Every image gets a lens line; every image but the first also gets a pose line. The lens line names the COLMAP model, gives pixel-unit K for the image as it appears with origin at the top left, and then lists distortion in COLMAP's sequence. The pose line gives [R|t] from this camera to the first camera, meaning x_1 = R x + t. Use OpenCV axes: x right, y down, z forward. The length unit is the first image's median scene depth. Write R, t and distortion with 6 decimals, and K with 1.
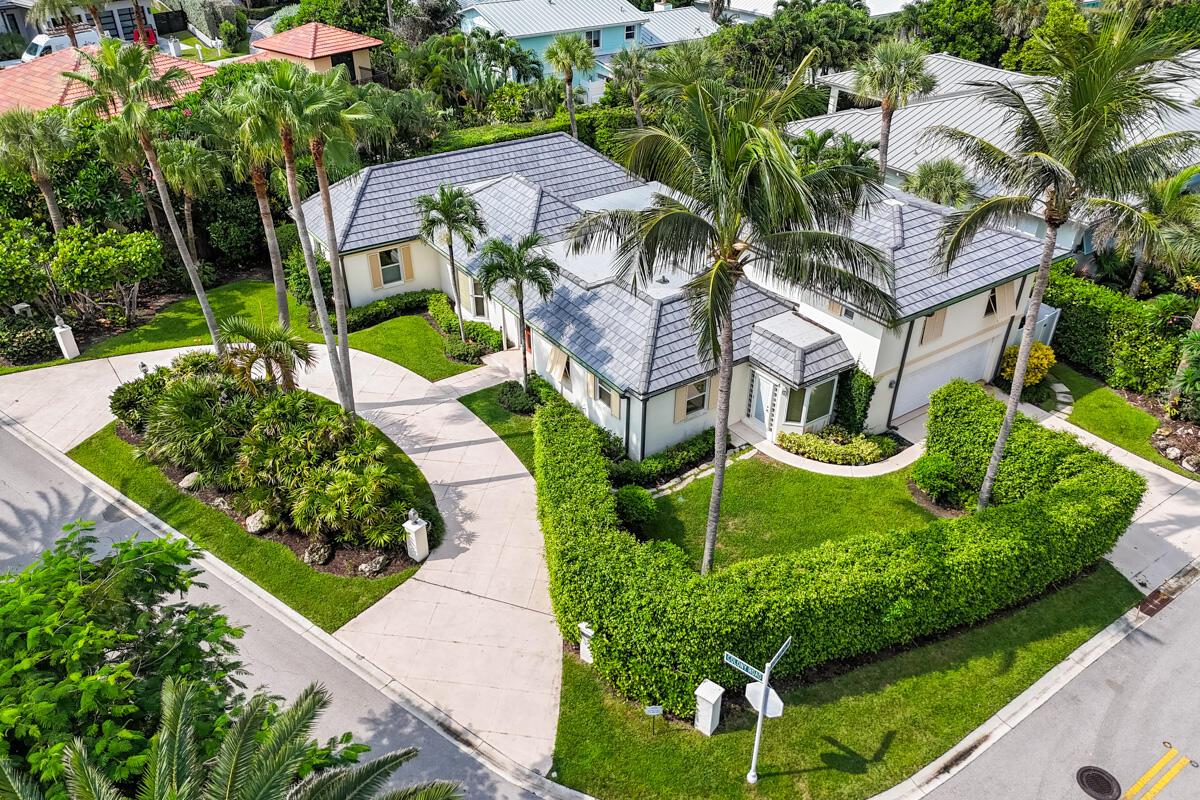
lens RADIAL K [[869.7, 0, 600.0], [0, 869.7, 400.0], [0, 0, 1]] dist [0.079461, -0.081324]
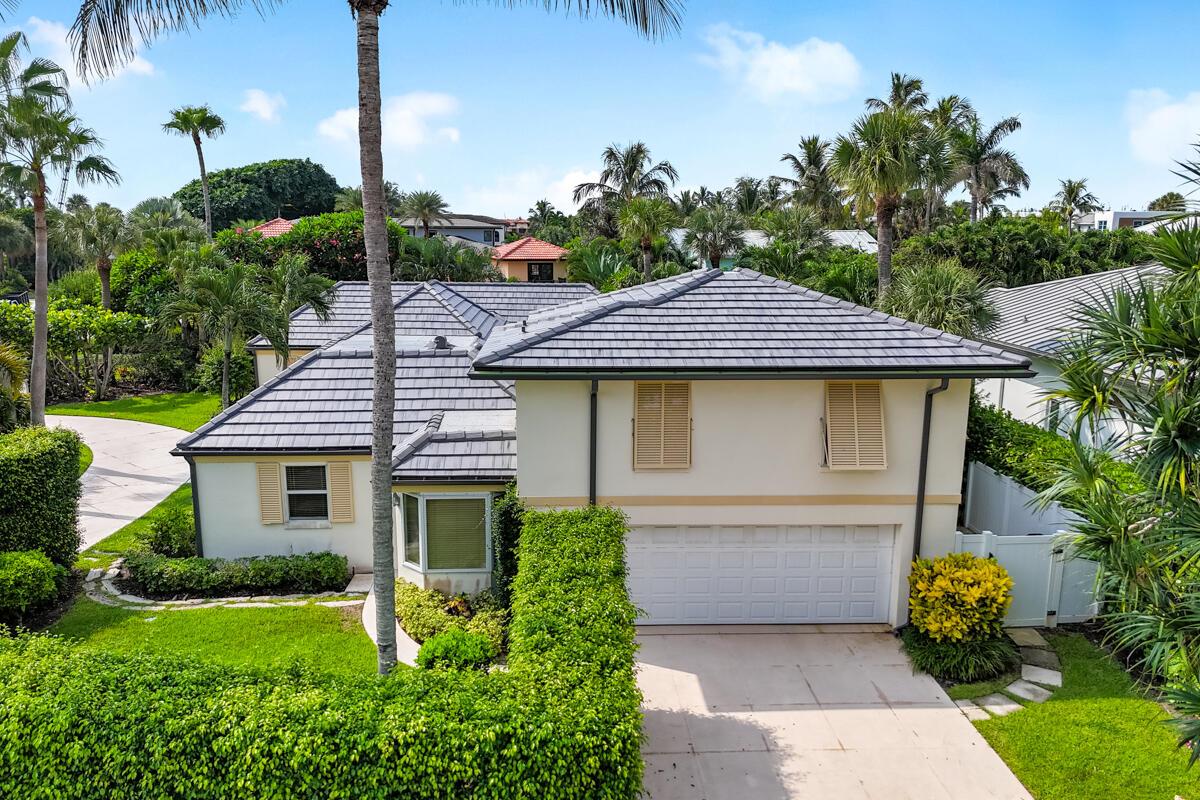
lens RADIAL K [[869.7, 0, 600.0], [0, 869.7, 400.0], [0, 0, 1]] dist [0.079461, -0.081324]
pose [[0.855171, 0.102837, -0.508043, 0.611209], [-0.284136, 0.912750, -0.293519, 0.061858], [0.433532, 0.395362, 0.809777, 0.537978]]
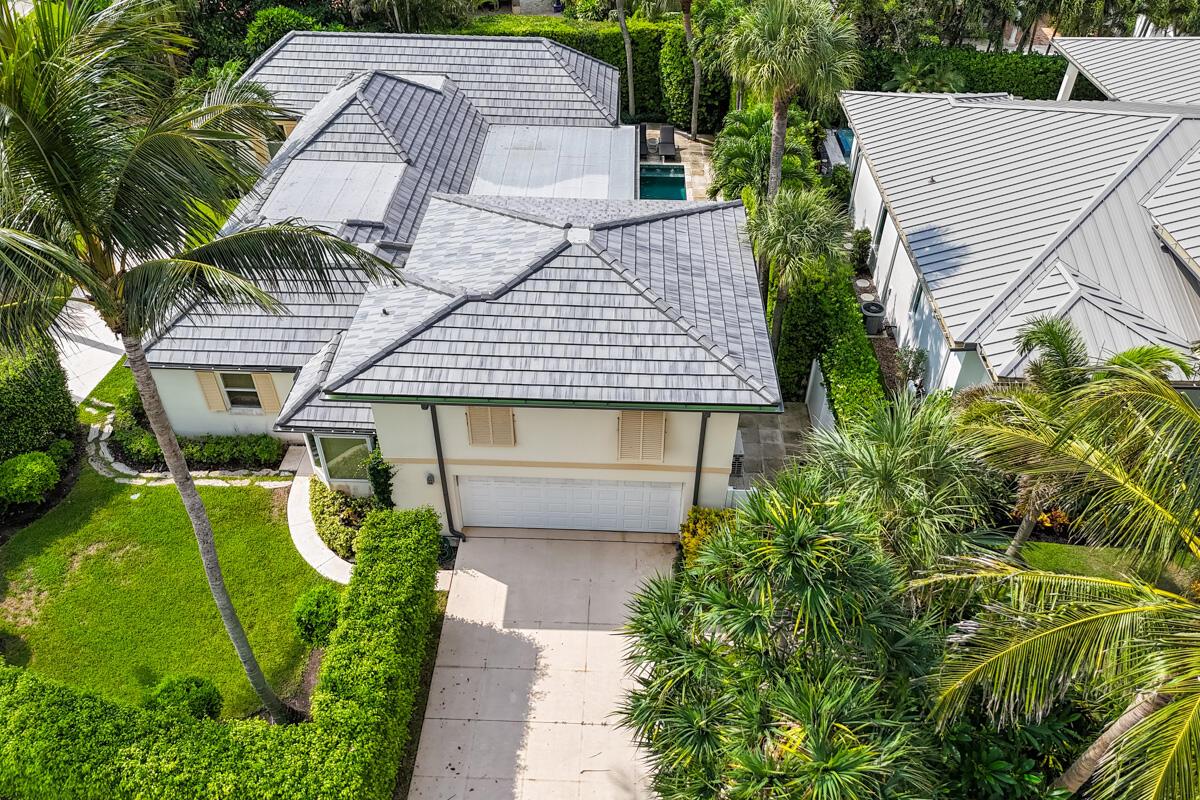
lens RADIAL K [[869.7, 0, 600.0], [0, 869.7, 400.0], [0, 0, 1]] dist [0.079461, -0.081324]
pose [[0.808159, 0.385898, -0.444928, 0.733816], [-0.328129, 0.922349, 0.203970, -0.266014], [0.489091, -0.018847, 0.872029, 0.452330]]
